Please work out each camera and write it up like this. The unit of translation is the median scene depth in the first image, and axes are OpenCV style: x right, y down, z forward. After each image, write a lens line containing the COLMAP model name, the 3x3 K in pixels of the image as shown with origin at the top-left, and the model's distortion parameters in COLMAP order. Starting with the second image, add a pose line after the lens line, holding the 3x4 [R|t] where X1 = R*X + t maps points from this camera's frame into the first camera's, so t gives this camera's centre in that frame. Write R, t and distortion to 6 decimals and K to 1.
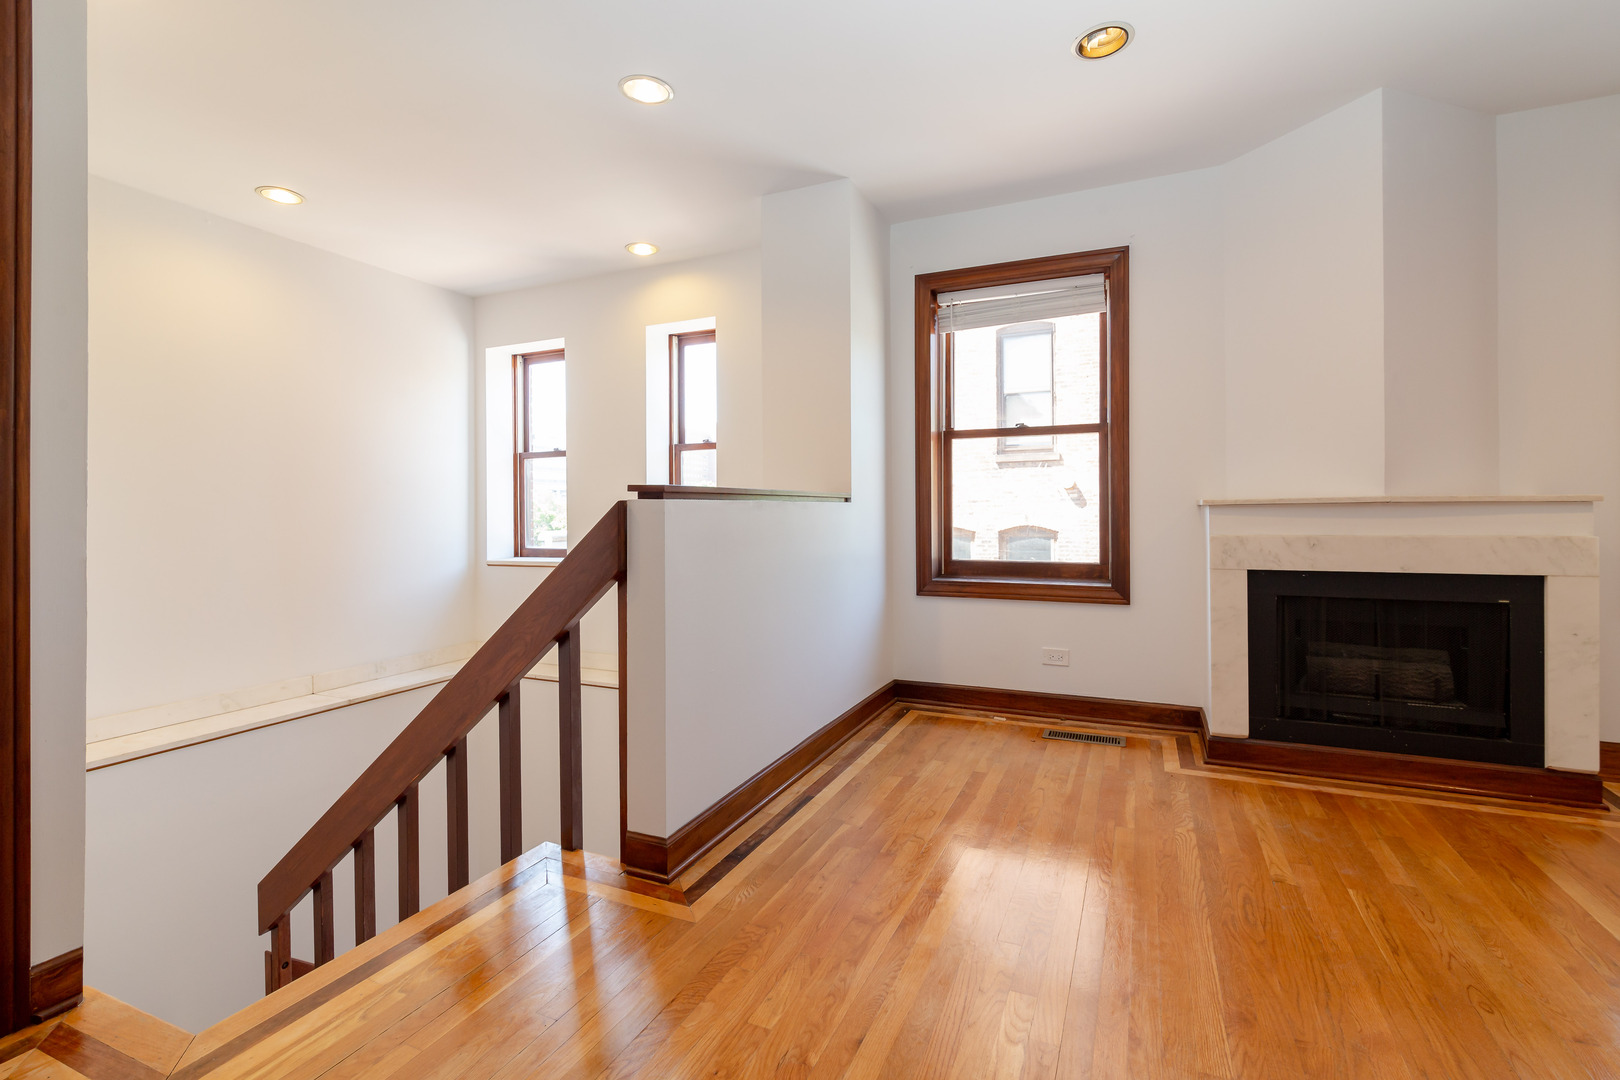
lens RADIAL K [[757.1, 0, 822.0], [0, 757.1, 513.0], [0, 0, 1]] dist [-0.001000, -0.000225]
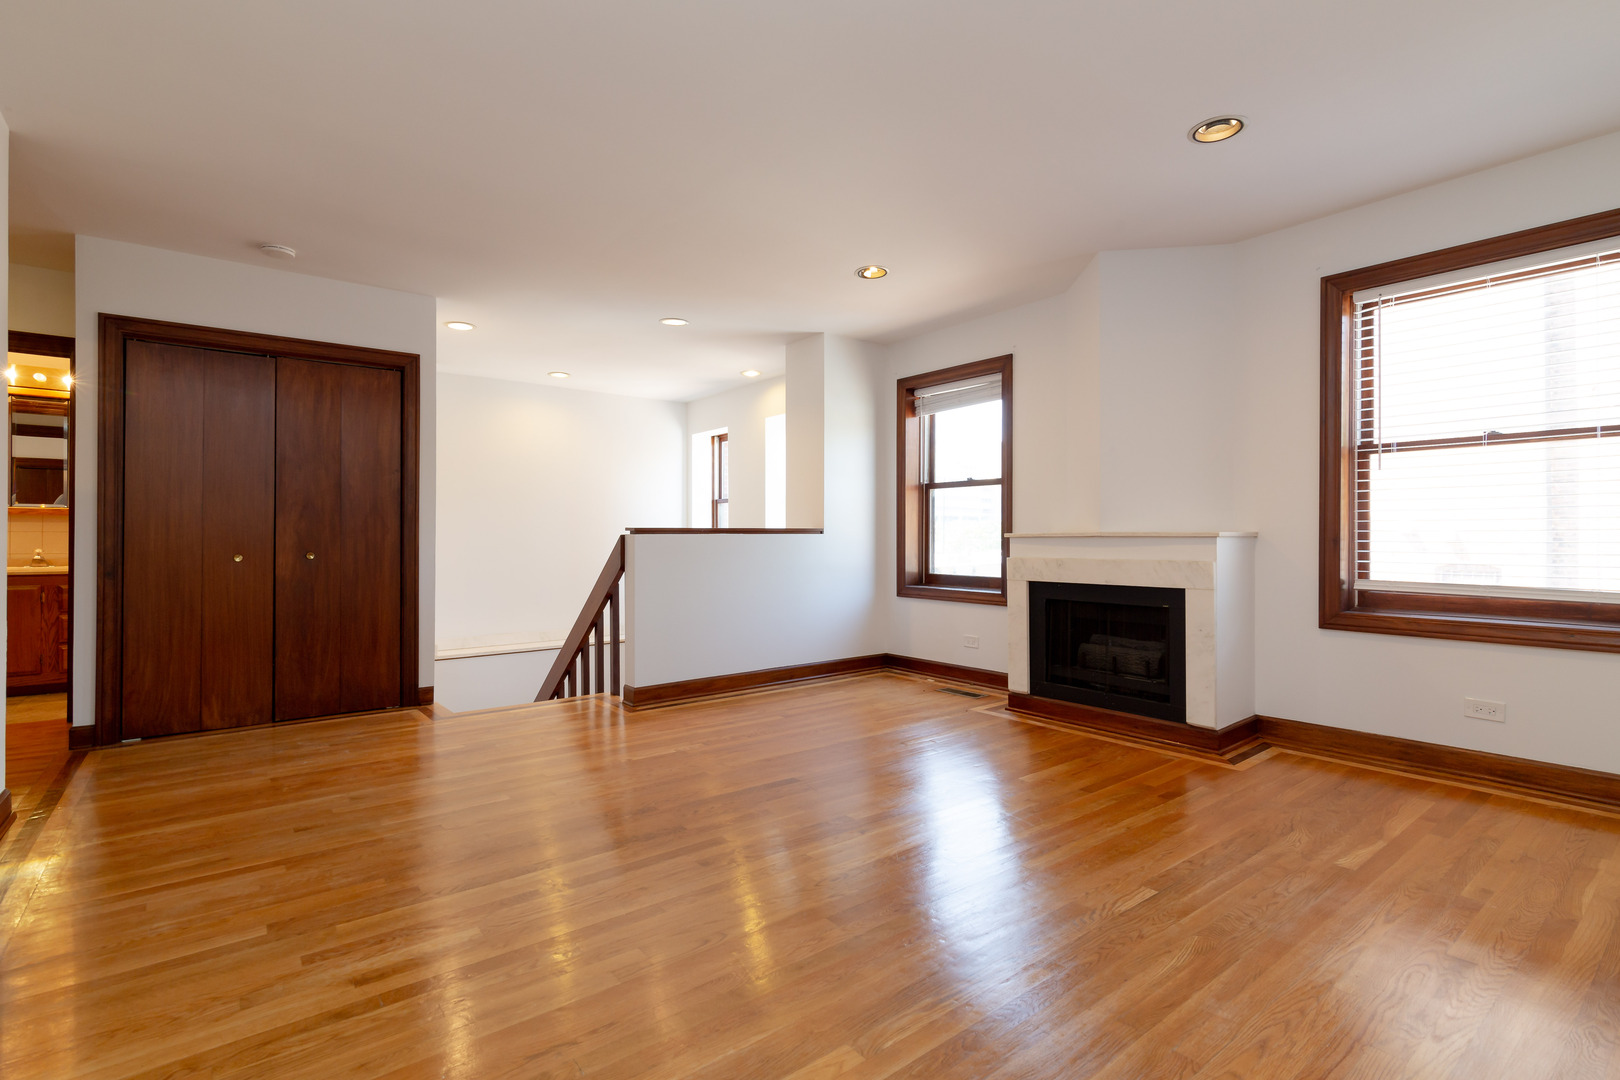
lens RADIAL K [[803.3, 0, 876.2], [0, 803.3, 538.7], [0, 0, 1]] dist [-0.000821, -0.000313]
pose [[0.904833, 0.006257, -0.425721, 0.979374], [-0.004942, 0.999979, 0.004194, -0.012990], [0.425739, -0.001691, 0.904845, -0.564092]]
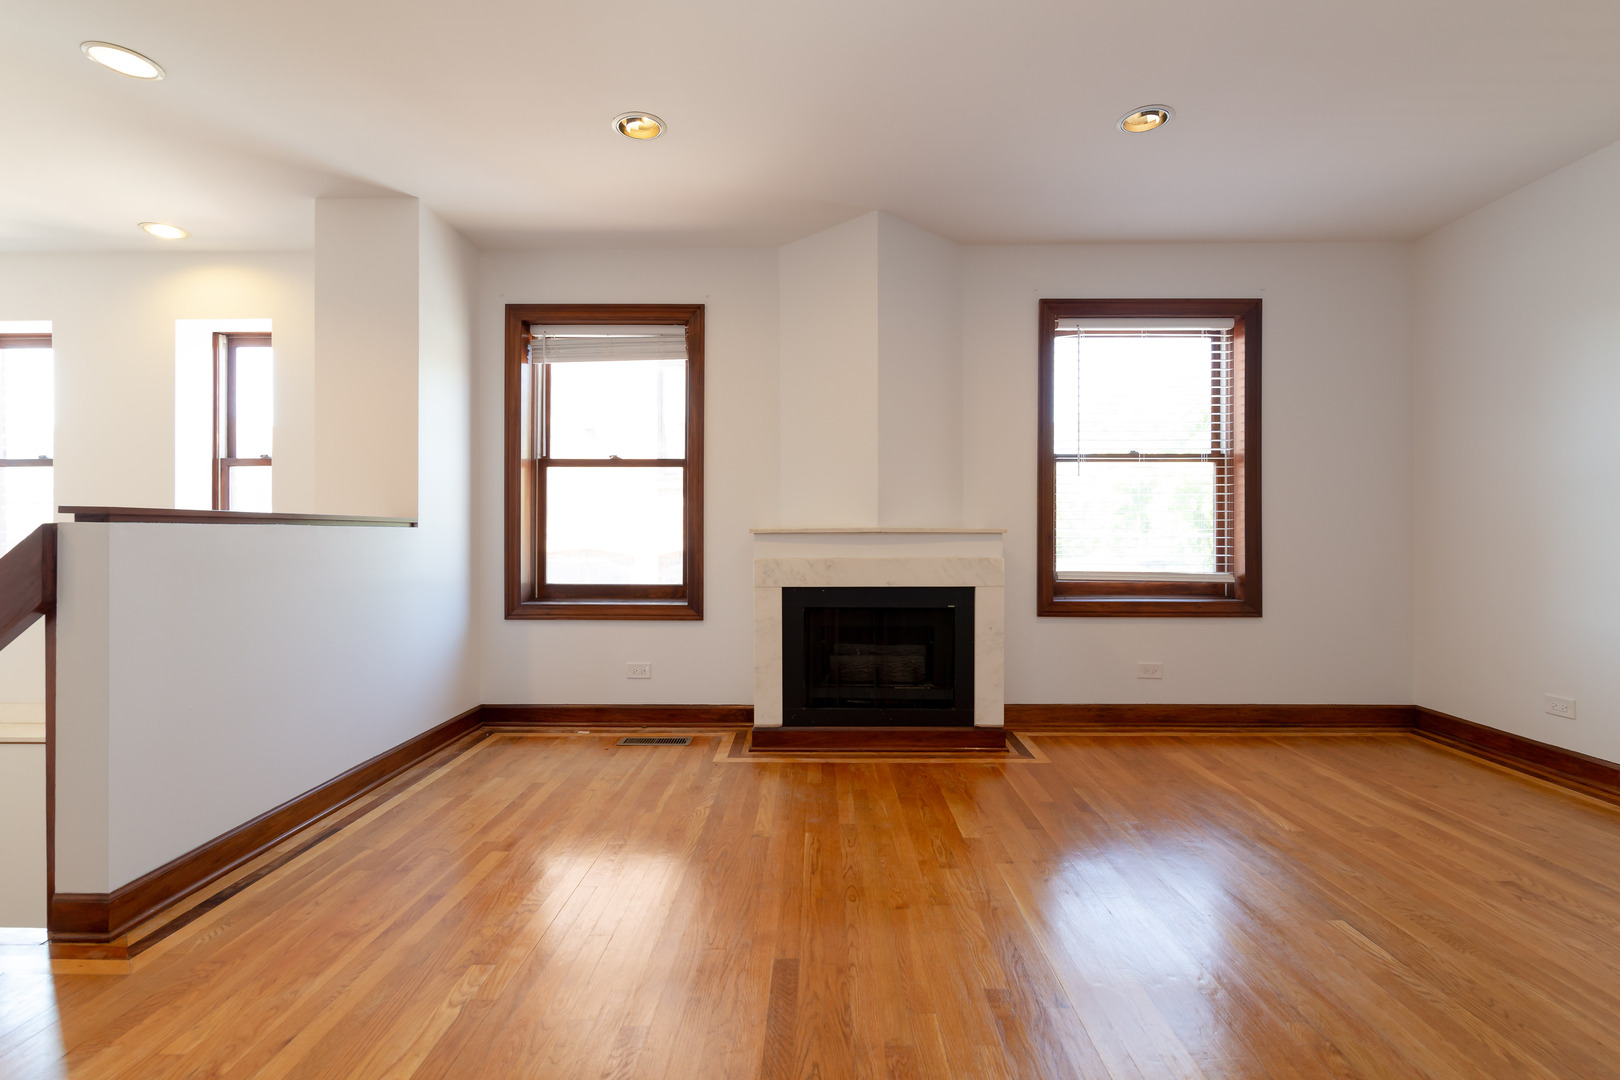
lens RADIAL K [[749.9, 0, 838.3], [0, 749.9, 536.7], [0, 0, 1]] dist [0.001491, -0.001289]
pose [[0.910940, 0.006275, 0.412490, 0.151604], [-0.005671, 0.999980, -0.002688, -0.002610], [-0.412499, 0.000109, 0.910958, -0.129638]]
